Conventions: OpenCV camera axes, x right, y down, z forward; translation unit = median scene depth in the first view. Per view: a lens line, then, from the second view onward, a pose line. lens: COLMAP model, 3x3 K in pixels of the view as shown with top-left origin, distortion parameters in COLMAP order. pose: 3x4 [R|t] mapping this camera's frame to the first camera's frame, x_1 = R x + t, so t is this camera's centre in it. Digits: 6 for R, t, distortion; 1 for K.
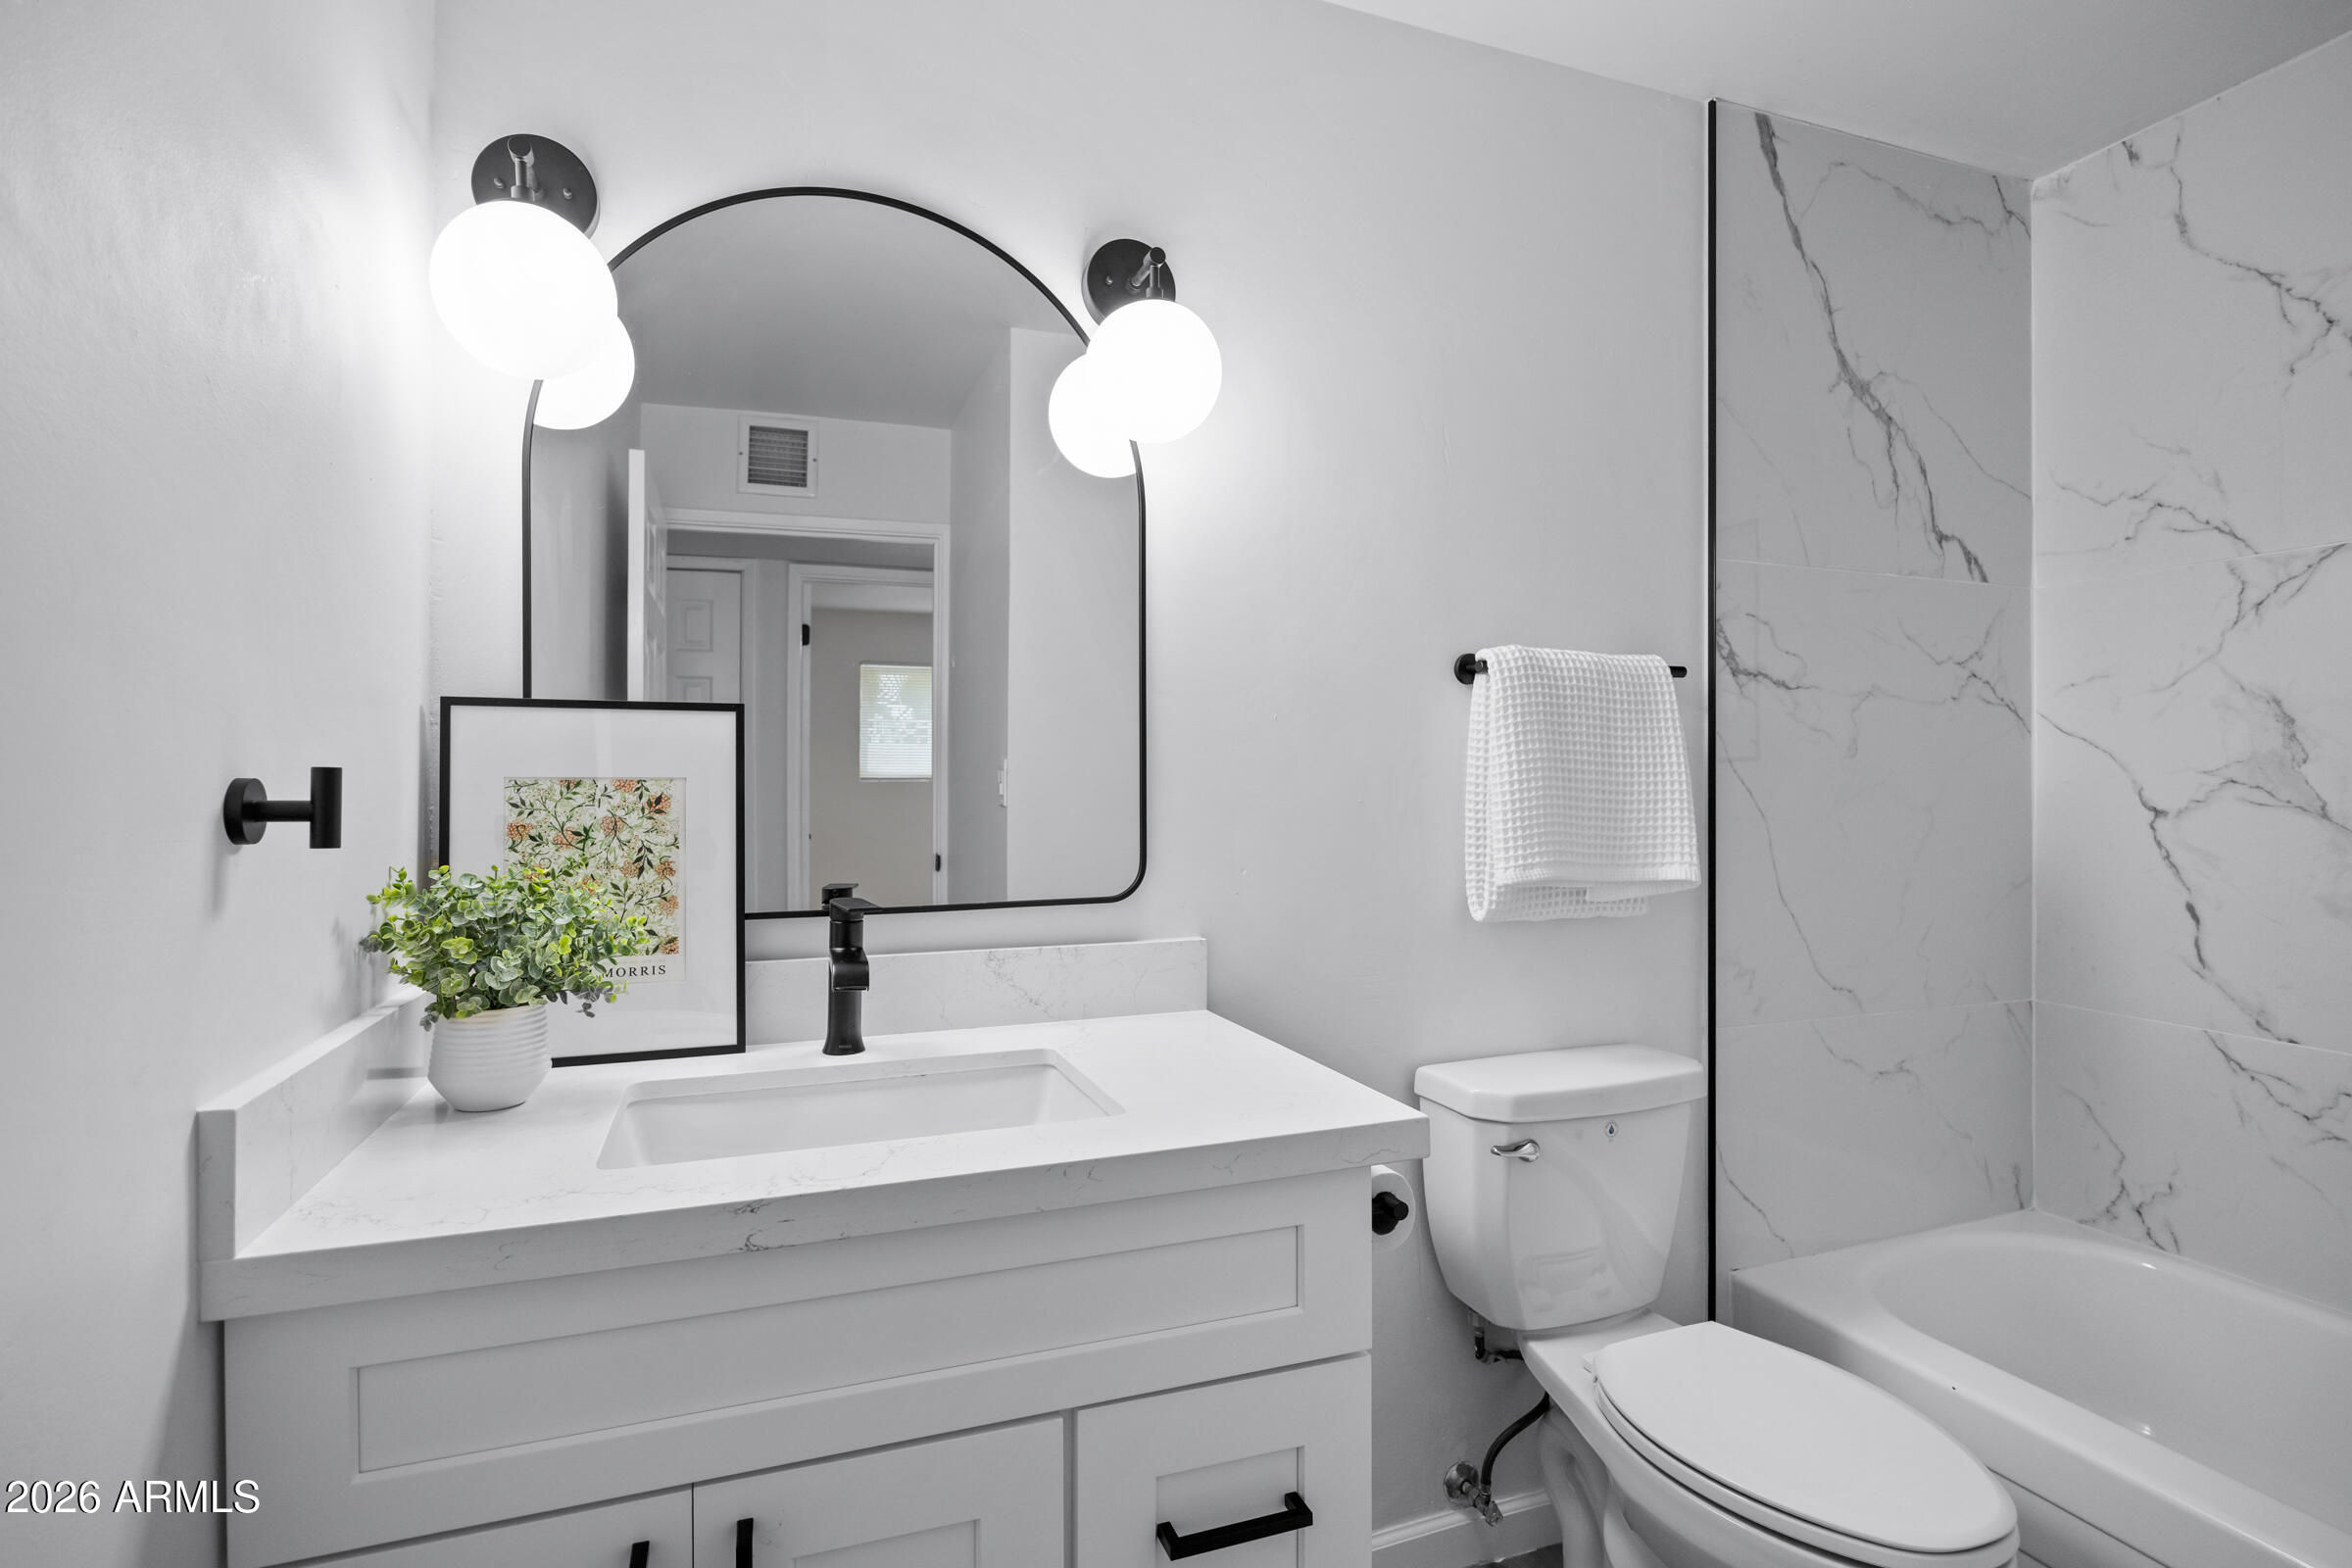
lens RADIAL K [[1159.8, 0, 1173.0], [0, 1159.8, 783.0], [0, 0, 1]] dist [-0.005388, -0.001416]
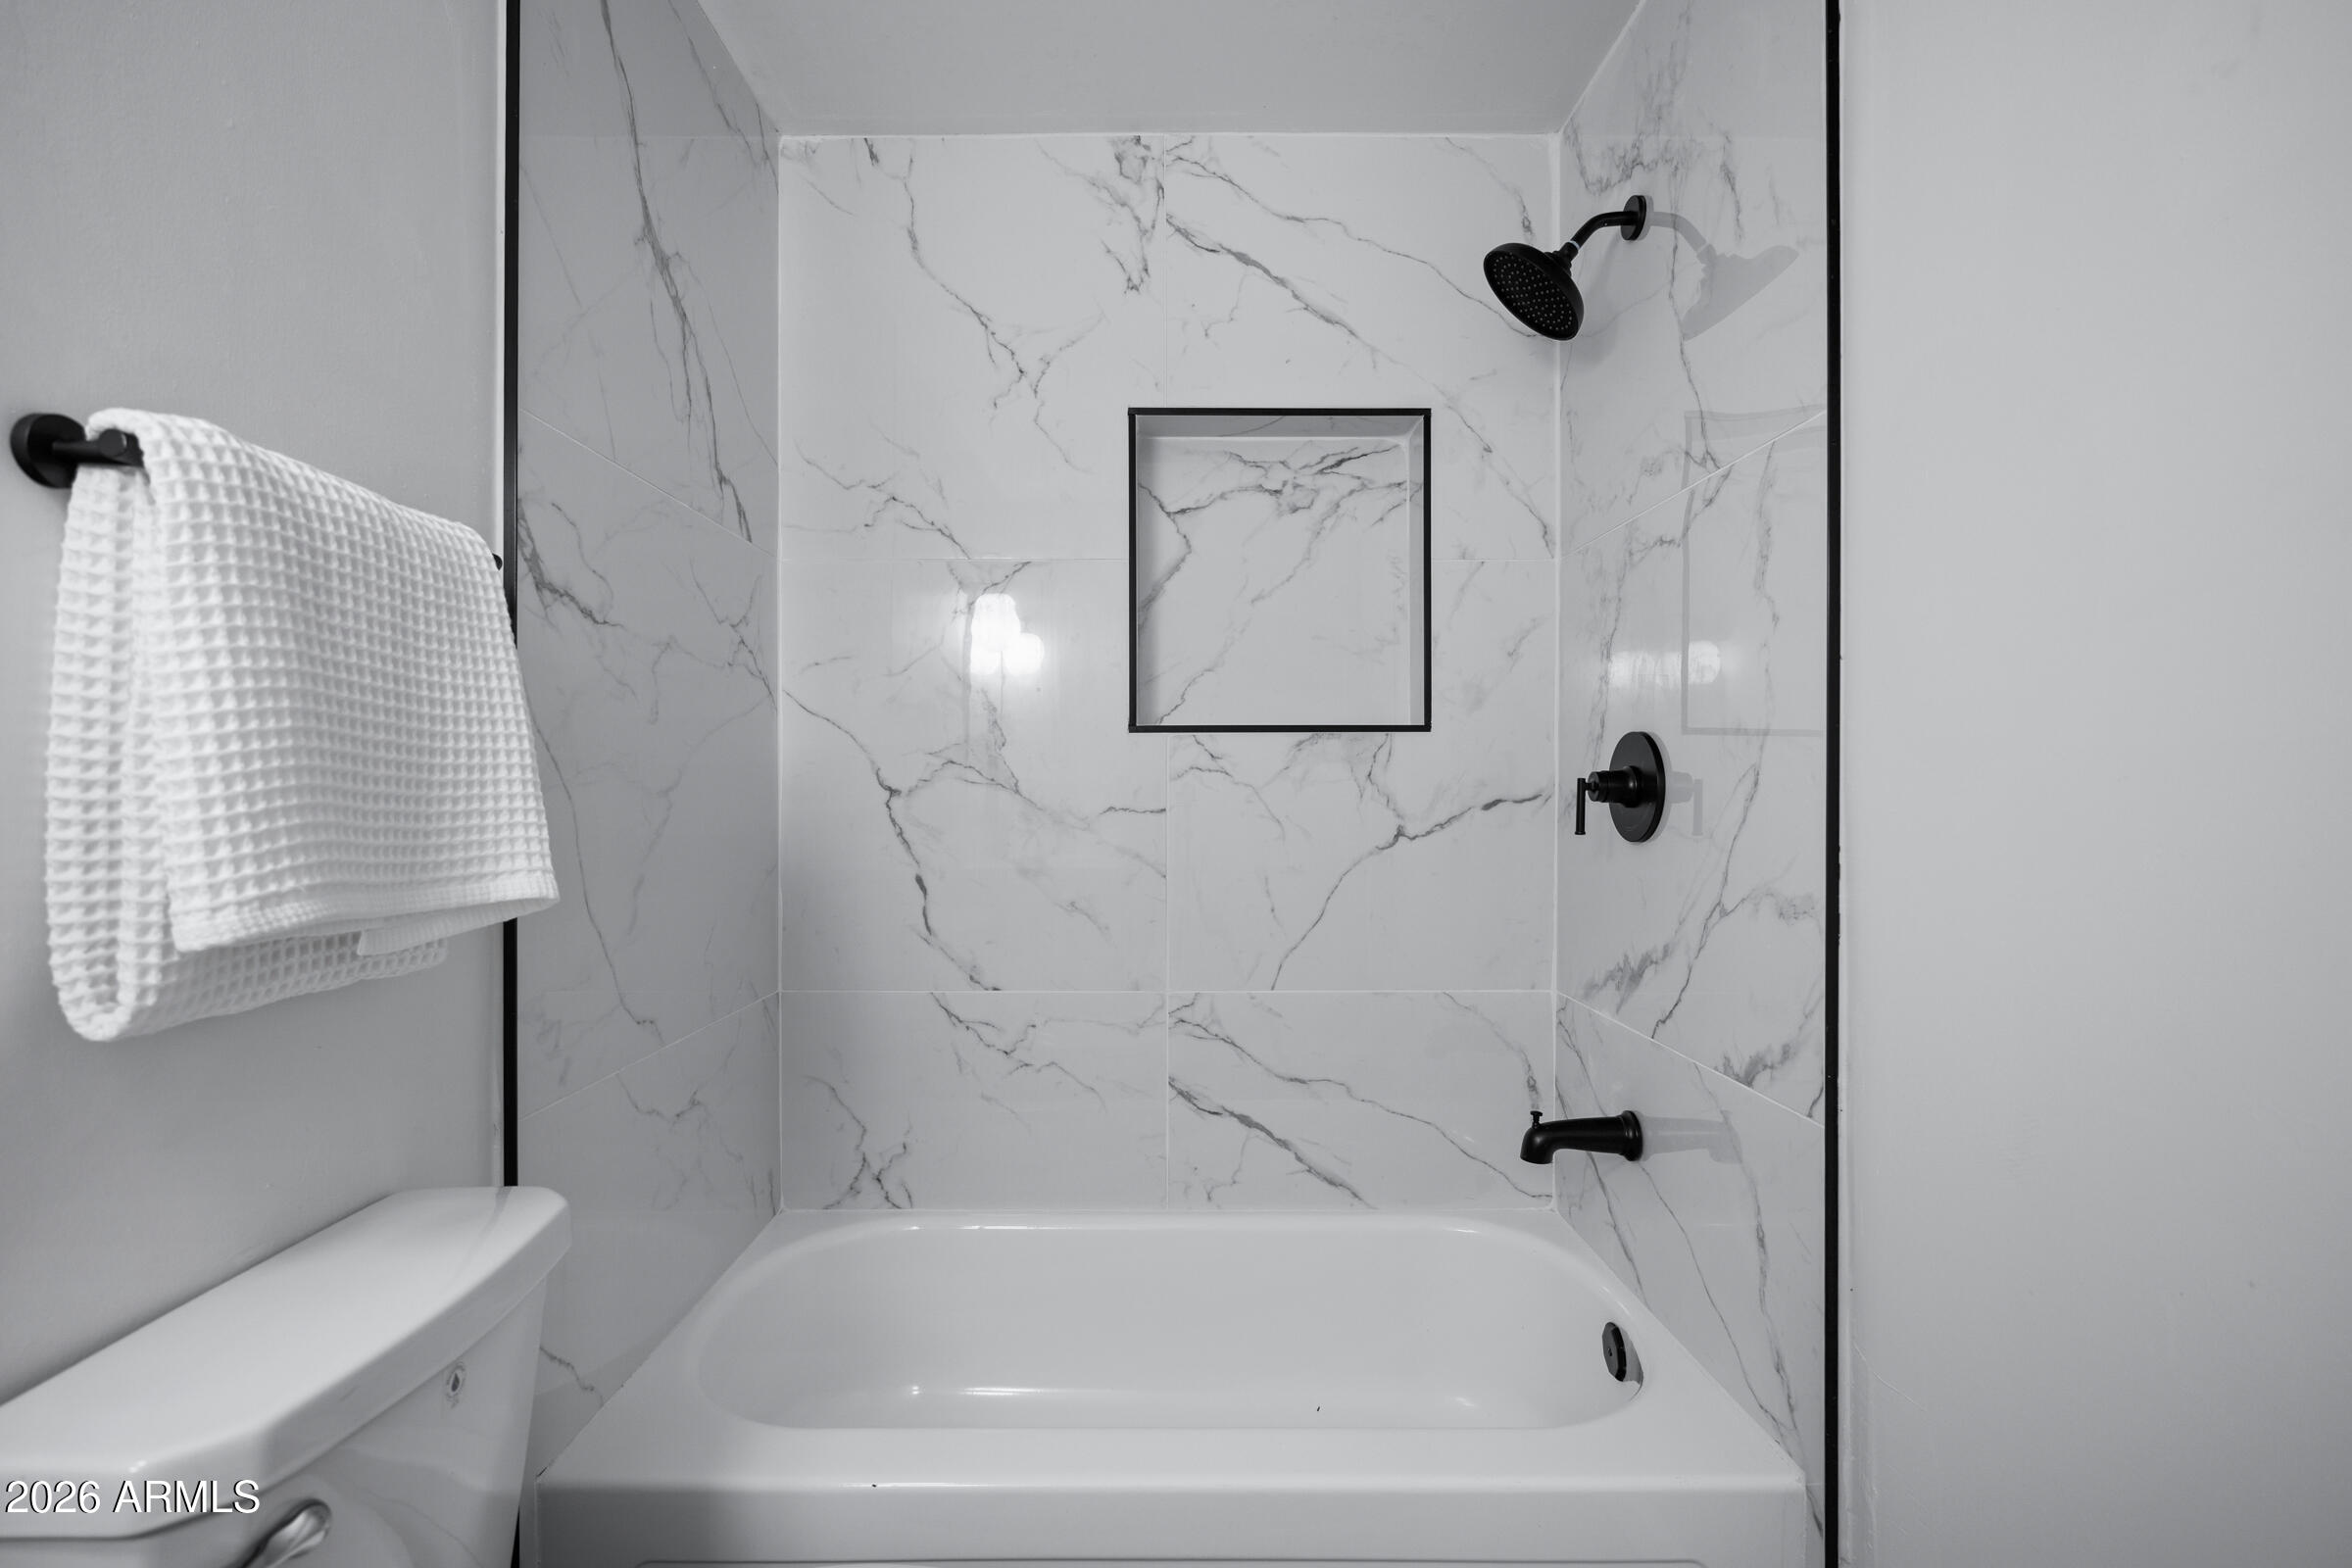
lens RADIAL K [[1078.6, 0, 1172.7], [0, 1078.6, 782.4], [0, 0, 1]] dist [-0.001892, -0.000995]
pose [[0.349020, 0.004771, 0.937103, 0.026243], [0.001366, 0.999983, -0.005600, 0.024125], [-0.937114, 0.003235, 0.349007, 0.439142]]
